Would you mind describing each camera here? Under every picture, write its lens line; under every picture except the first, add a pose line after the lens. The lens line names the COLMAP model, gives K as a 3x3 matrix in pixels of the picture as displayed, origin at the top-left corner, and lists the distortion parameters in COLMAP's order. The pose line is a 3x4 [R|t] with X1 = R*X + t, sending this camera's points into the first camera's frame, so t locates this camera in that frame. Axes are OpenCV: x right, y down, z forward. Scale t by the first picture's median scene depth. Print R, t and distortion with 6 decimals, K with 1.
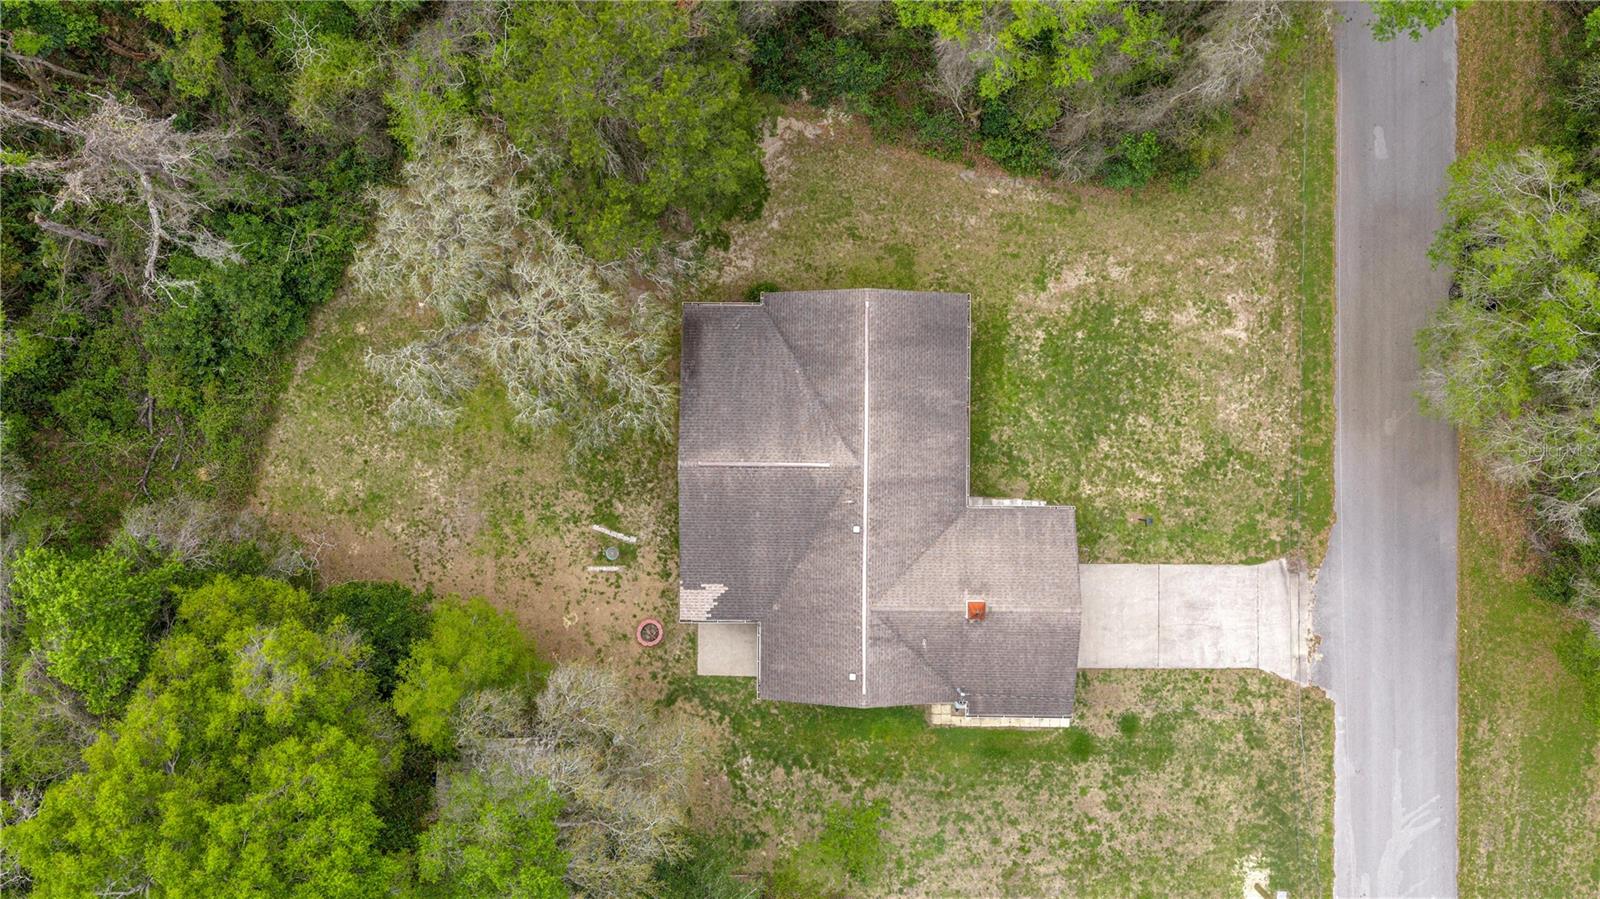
lens RADIAL K [[1317.6, 0, 800.0], [0, 1317.6, 449.5], [0, 0, 1]] dist [0.003050, -0.015049]
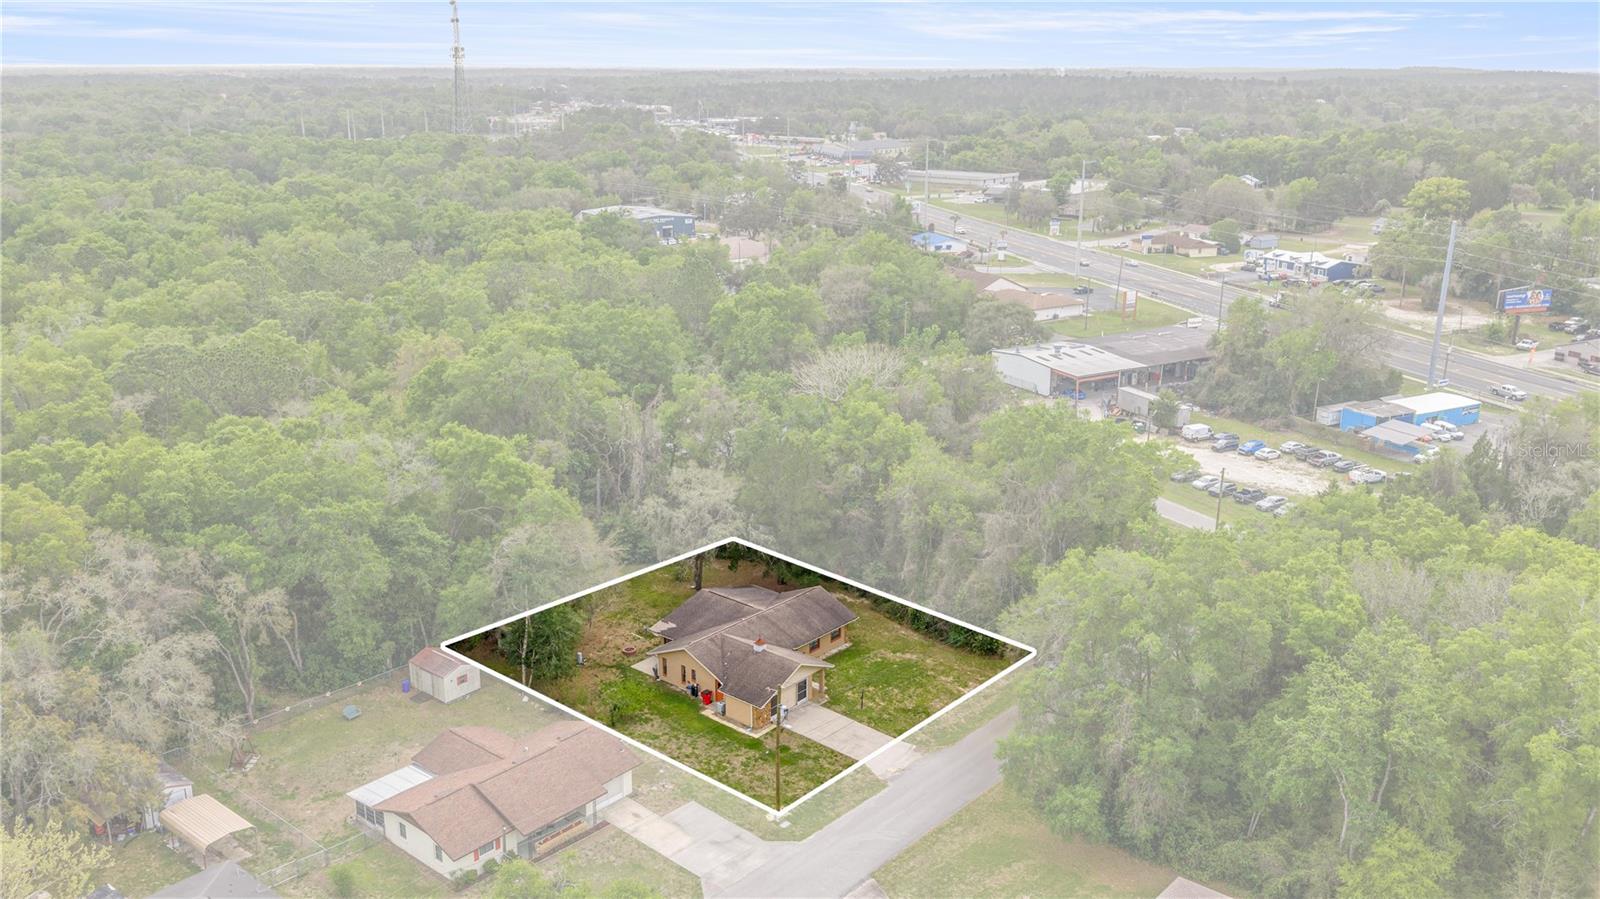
lens RADIAL K [[1317.6, 0, 800.0], [0, 1317.6, 449.5], [0, 0, 1]] dist [0.003050, -0.015049]
pose [[0.767182, 0.191389, -0.612210, 1.234061], [-0.641349, 0.213811, -0.736856, 1.367003], [-0.010129, 0.957943, 0.286779, 0.140324]]
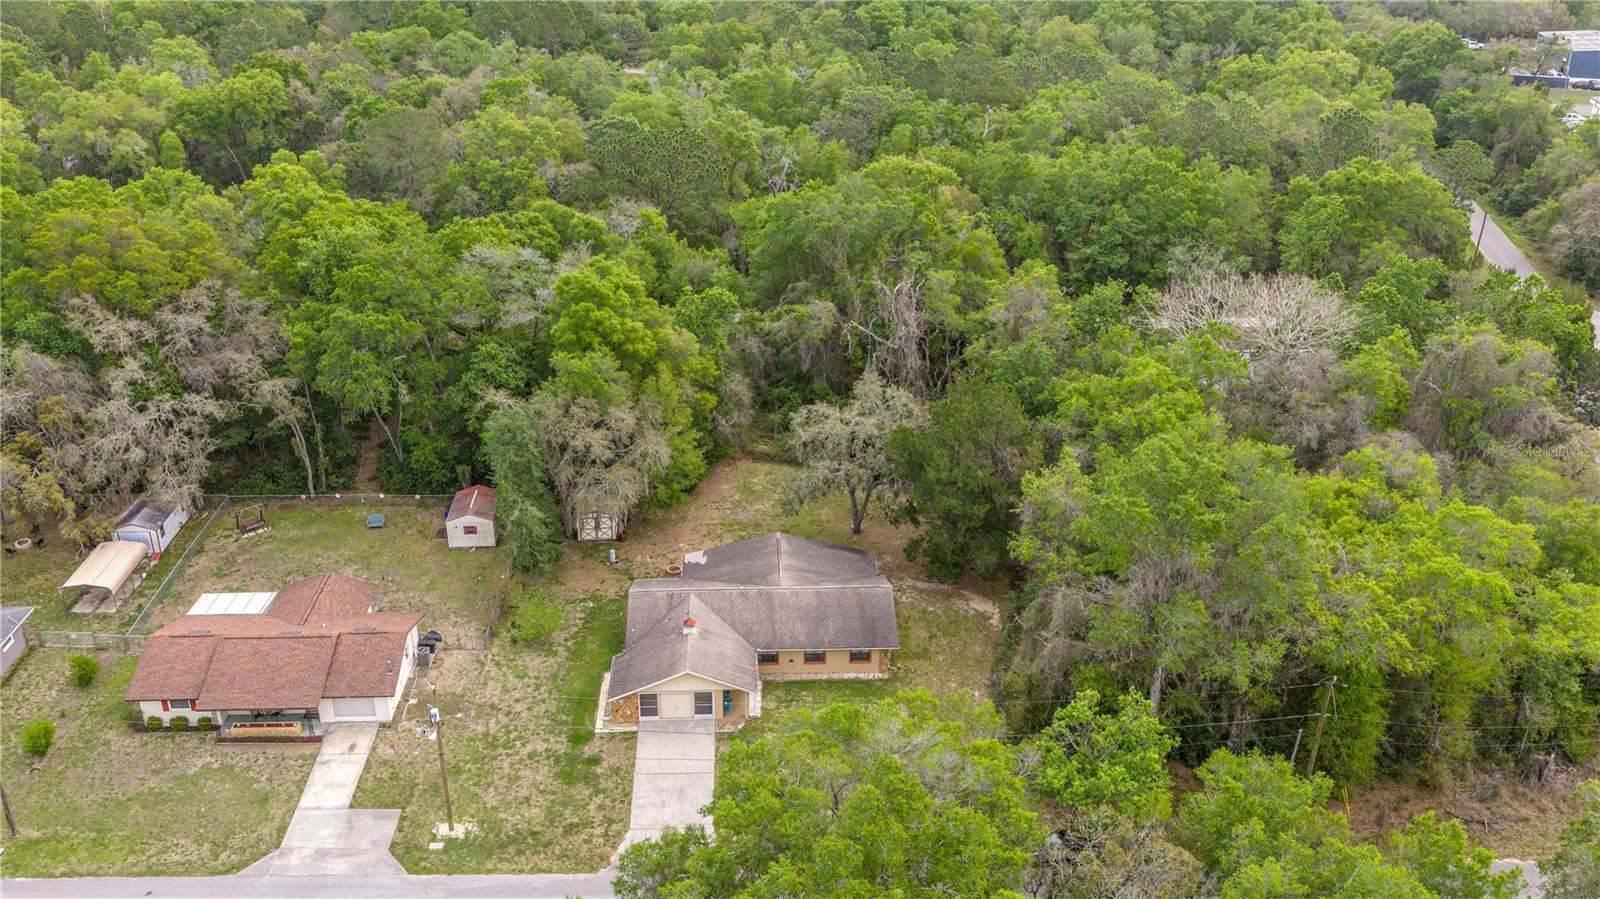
lens RADIAL K [[1317.6, 0, 800.0], [0, 1317.6, 449.5], [0, 0, 1]] dist [0.003050, -0.015049]
pose [[0.054107, 0.437398, -0.897639, 1.308999], [-0.998504, 0.016619, -0.052090, 0.064924], [-0.007866, 0.899115, 0.437643, 0.140039]]
